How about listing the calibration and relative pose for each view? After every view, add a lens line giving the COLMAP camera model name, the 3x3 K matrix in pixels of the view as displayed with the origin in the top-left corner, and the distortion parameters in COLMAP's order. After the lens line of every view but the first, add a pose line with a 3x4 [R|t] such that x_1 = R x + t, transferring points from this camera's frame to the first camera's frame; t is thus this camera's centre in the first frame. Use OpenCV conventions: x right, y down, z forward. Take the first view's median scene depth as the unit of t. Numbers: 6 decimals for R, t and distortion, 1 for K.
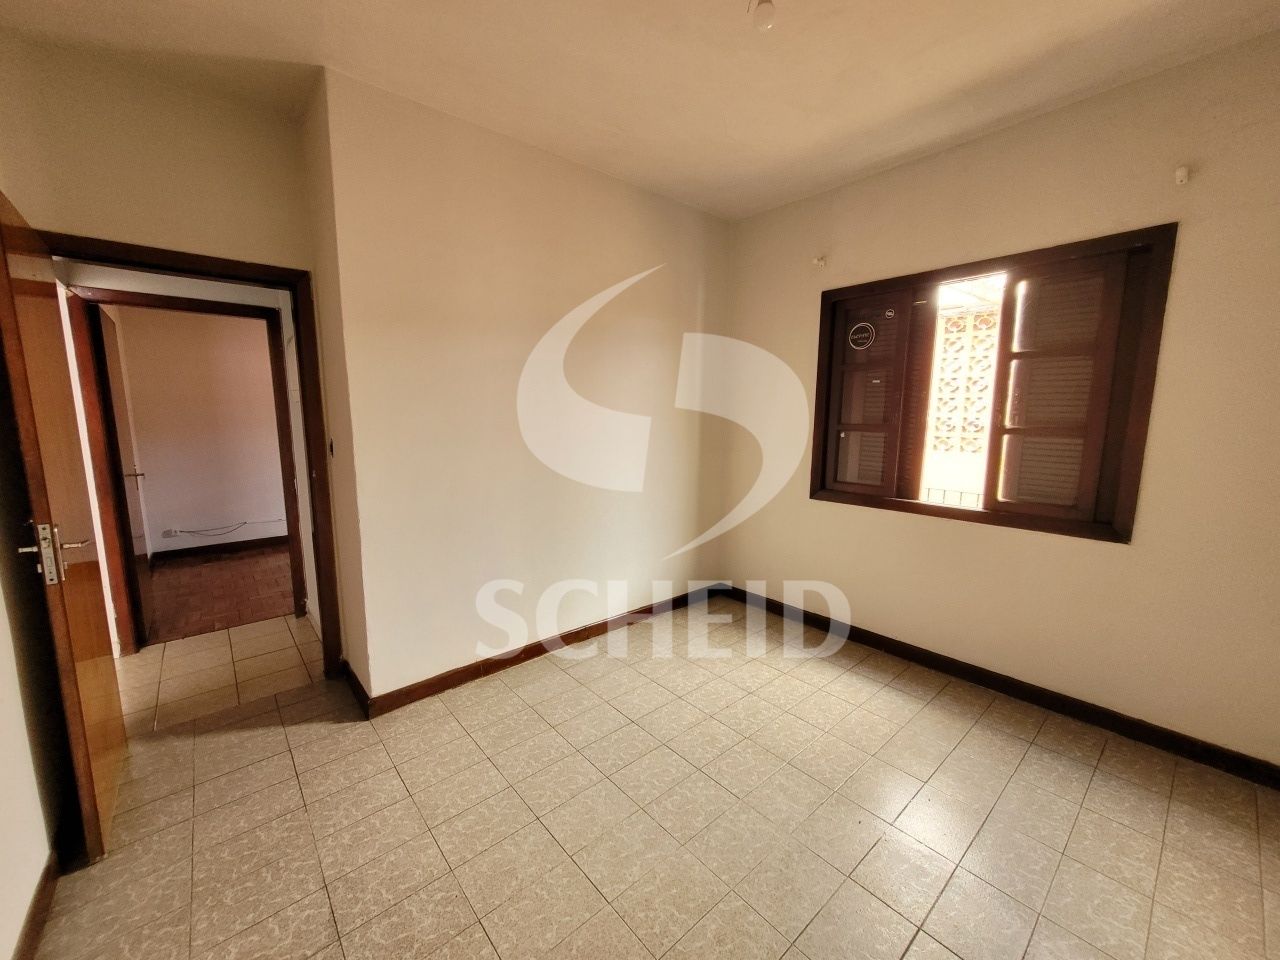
lens RADIAL K [[503.2, 0, 633.6], [0, 503.2, 484.6], [0, 0, 1]] dist [0.014868, -0.005930]
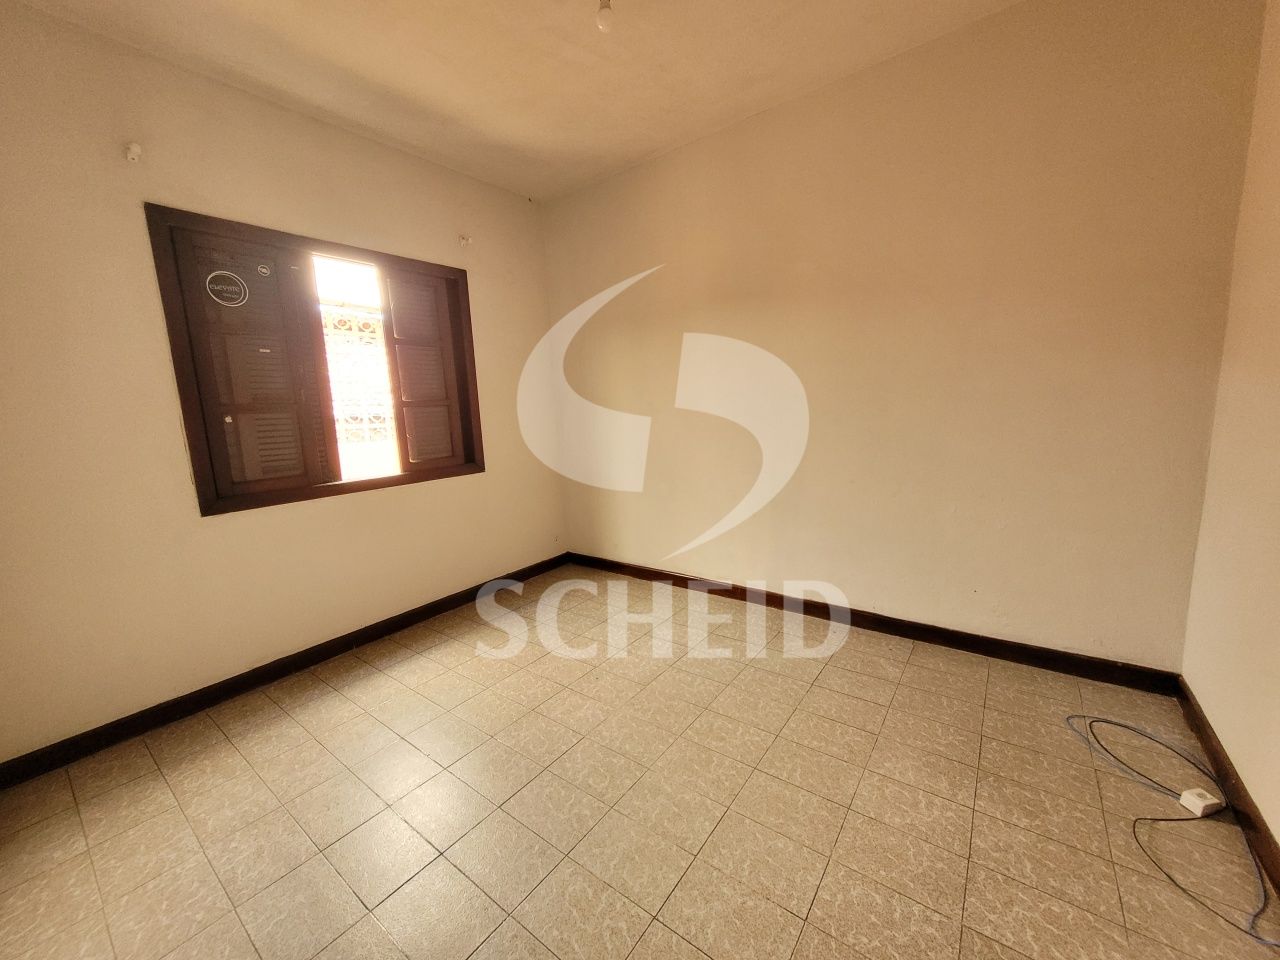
lens RADIAL K [[495.8, 0, 640.0], [0, 495.8, 480.0], [0, 0, 1]] dist [0.017744, 0.000068]
pose [[-0.215238, -0.143890, 0.965903, -0.551845], [0.183484, 0.965511, 0.184719, -0.047795], [-0.959170, 0.216987, -0.181413, 0.720113]]
